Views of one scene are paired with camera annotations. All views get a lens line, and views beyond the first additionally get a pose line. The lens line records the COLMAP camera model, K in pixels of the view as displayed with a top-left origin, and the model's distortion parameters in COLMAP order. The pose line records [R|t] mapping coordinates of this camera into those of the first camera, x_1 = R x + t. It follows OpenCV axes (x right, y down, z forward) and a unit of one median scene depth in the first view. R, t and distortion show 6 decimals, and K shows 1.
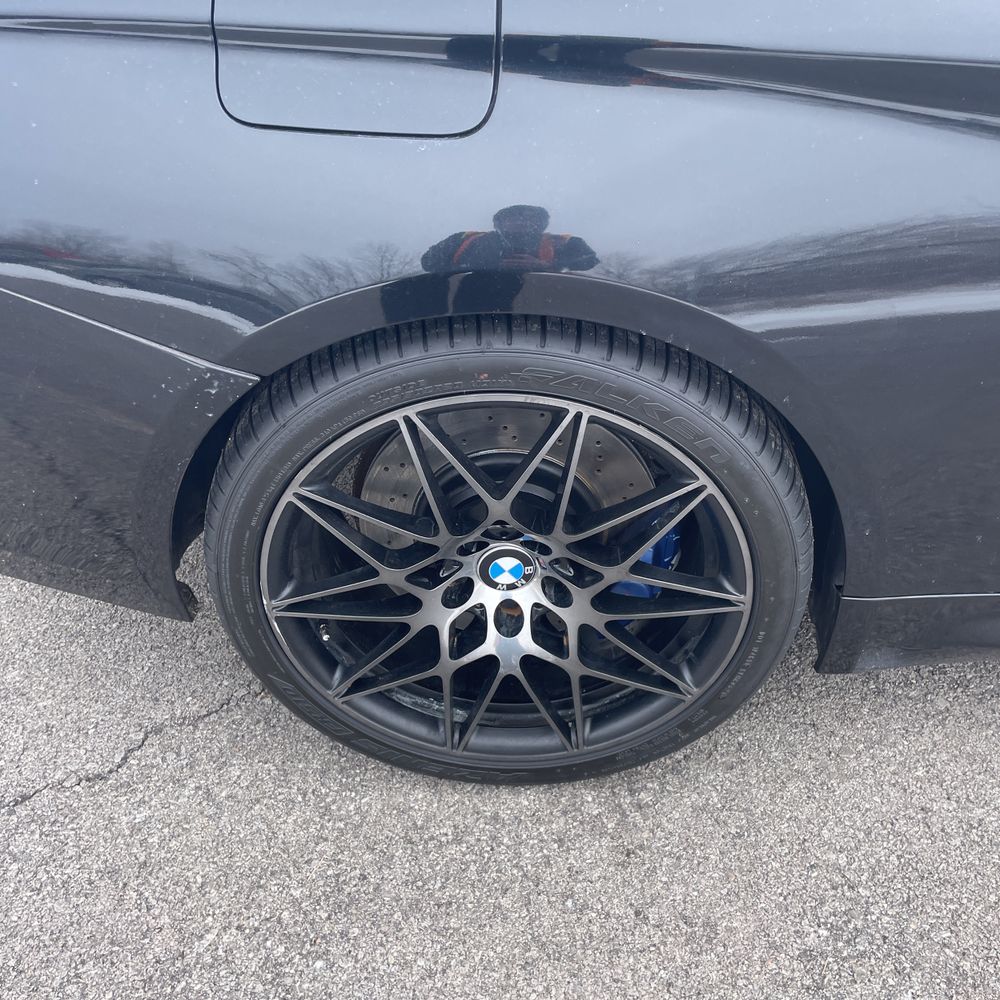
lens RADIAL K [[1001.1, 0, 509.8], [0, 1001.1, 512.5], [0, 0, 1]] dist [0.097264, -0.126616]
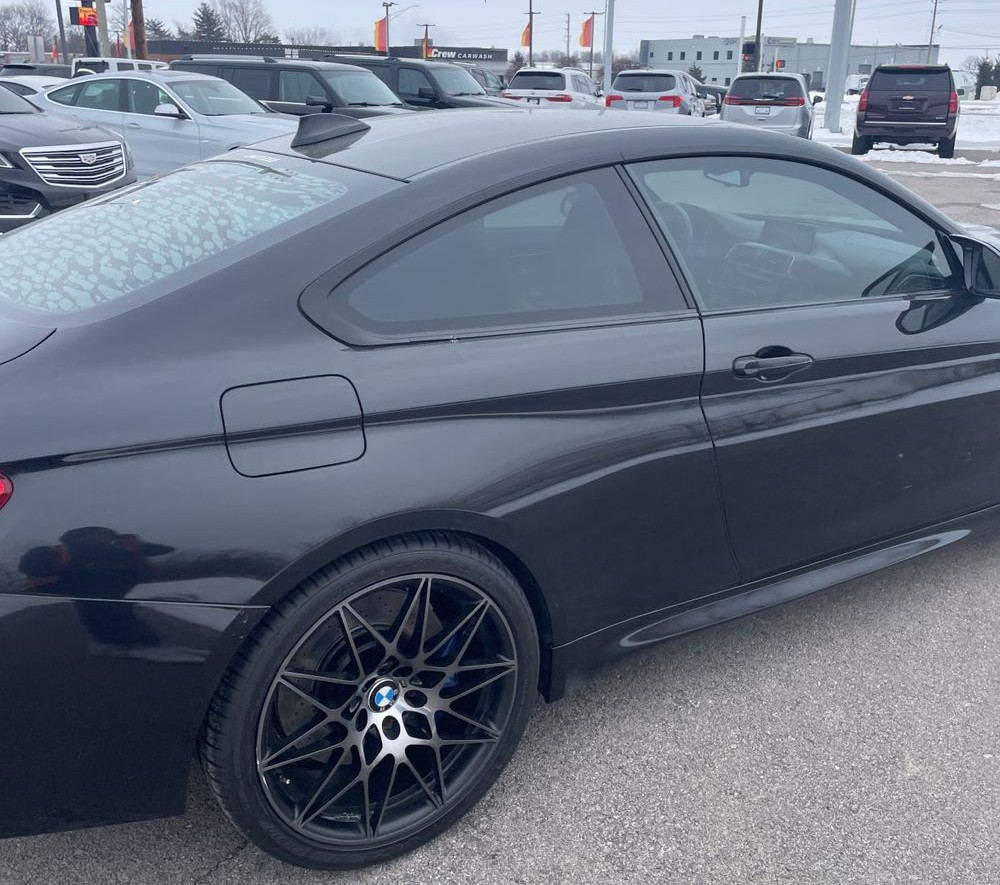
lens RADIAL K [[1004.9, 0, 492.4], [0, 1004.9, 409.0], [0, 0, 1]] dist [0.087122, -0.141200]
pose [[0.830726, -0.168917, 0.530436, -0.660849], [0.350687, 0.898806, -0.262994, 0.132973], [-0.432335, 0.404493, 0.805898, -0.619406]]
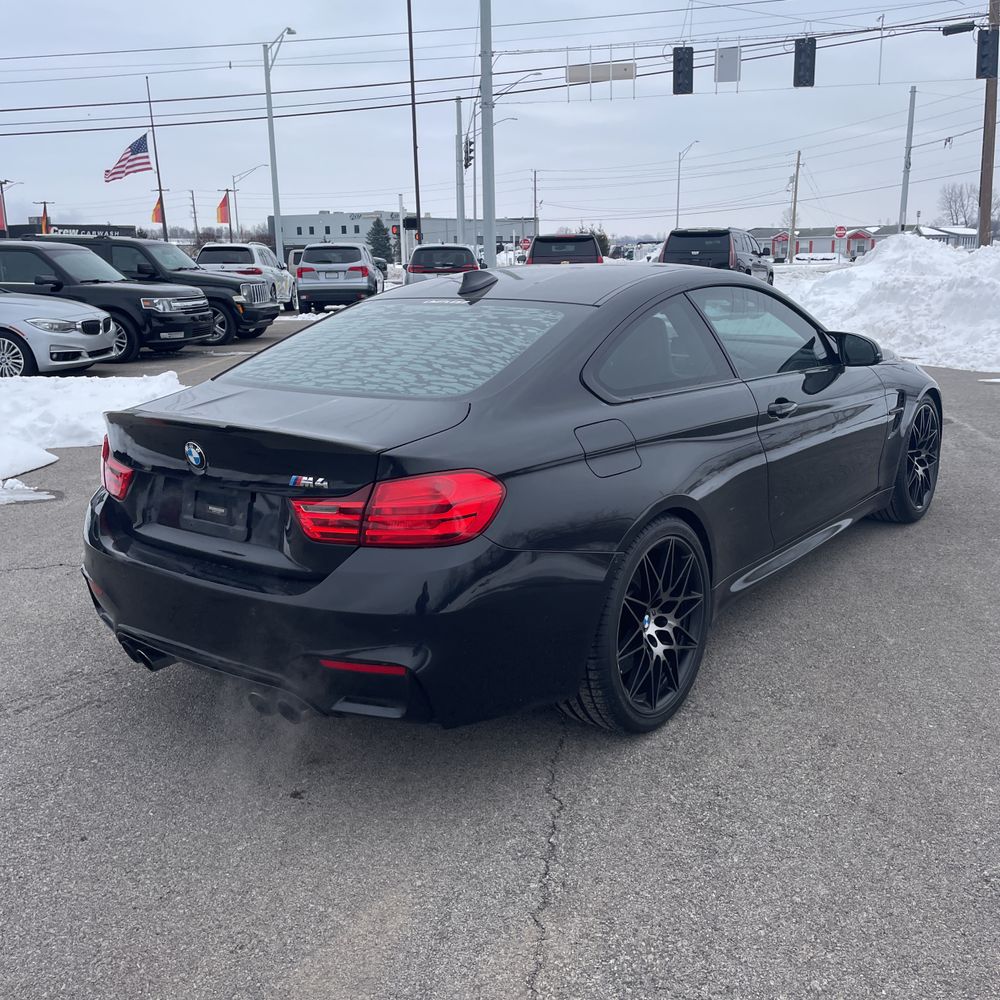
lens RADIAL K [[1013.2, 0, 500.0], [0, 1013.2, 500.0], [0, 0, 1]] dist [0.088367, -0.122174]
pose [[0.575963, -0.209413, 0.790198, -2.273111], [0.538584, 0.824391, -0.174091, 0.051903], [-0.614975, 0.525858, 0.587605, -0.507691]]
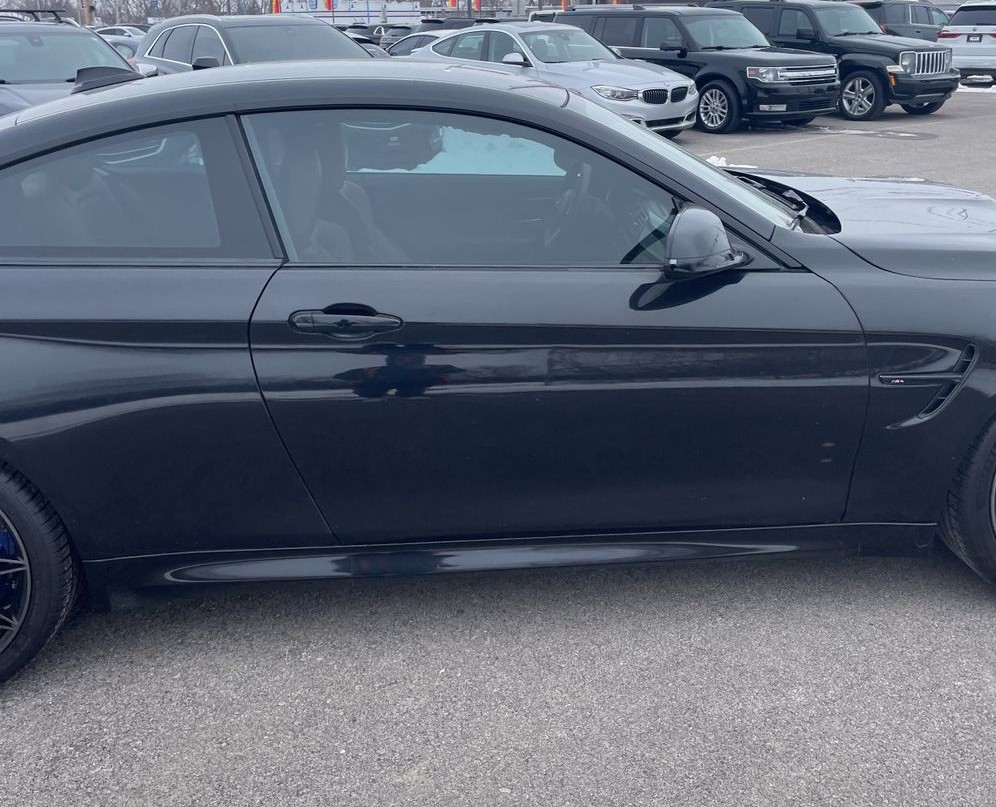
lens RADIAL K [[1006.0, 0, 494.5], [0, 1006.0, 327.8], [0, 0, 1]] dist [0.078791, -0.106444]
pose [[0.992779, -0.055082, 0.106560, 0.921039], [0.092439, 0.917444, -0.386978, 0.503658], [-0.076447, 0.394034, 0.915911, -1.070420]]
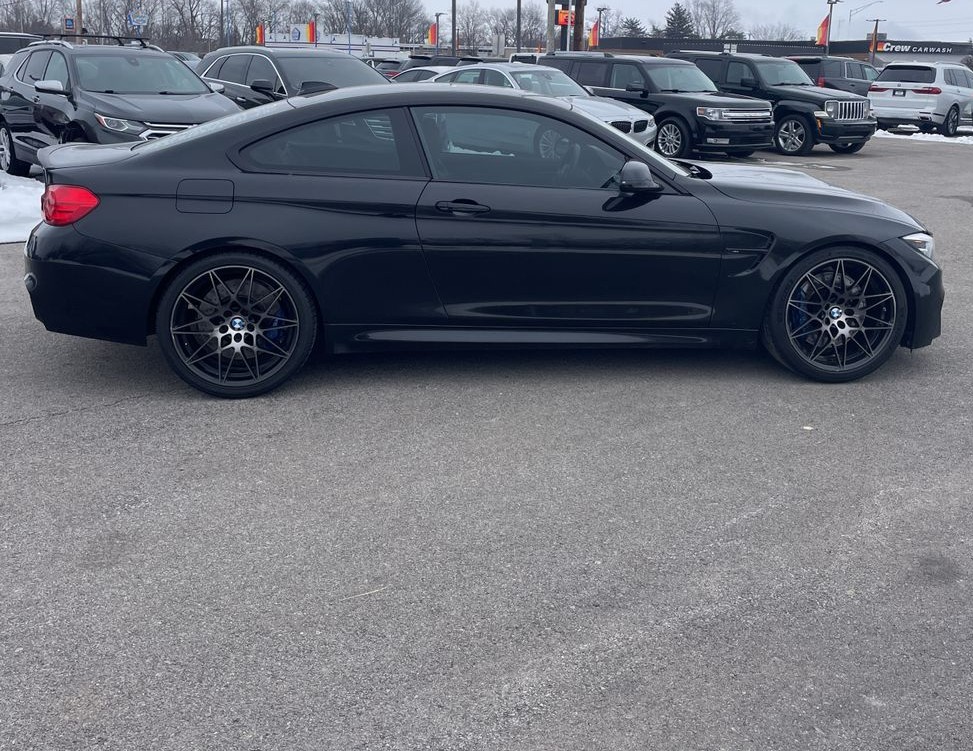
lens RADIAL K [[1012.2, 0, 489.3], [0, 1012.2, 248.2], [0, 0, 1]] dist [0.131862, -0.248380]
pose [[0.990161, -0.005712, 0.139817, 0.403269], [0.073313, 0.872240, -0.483552, 1.748507], [-0.119192, 0.489045, 0.864077, -2.598209]]
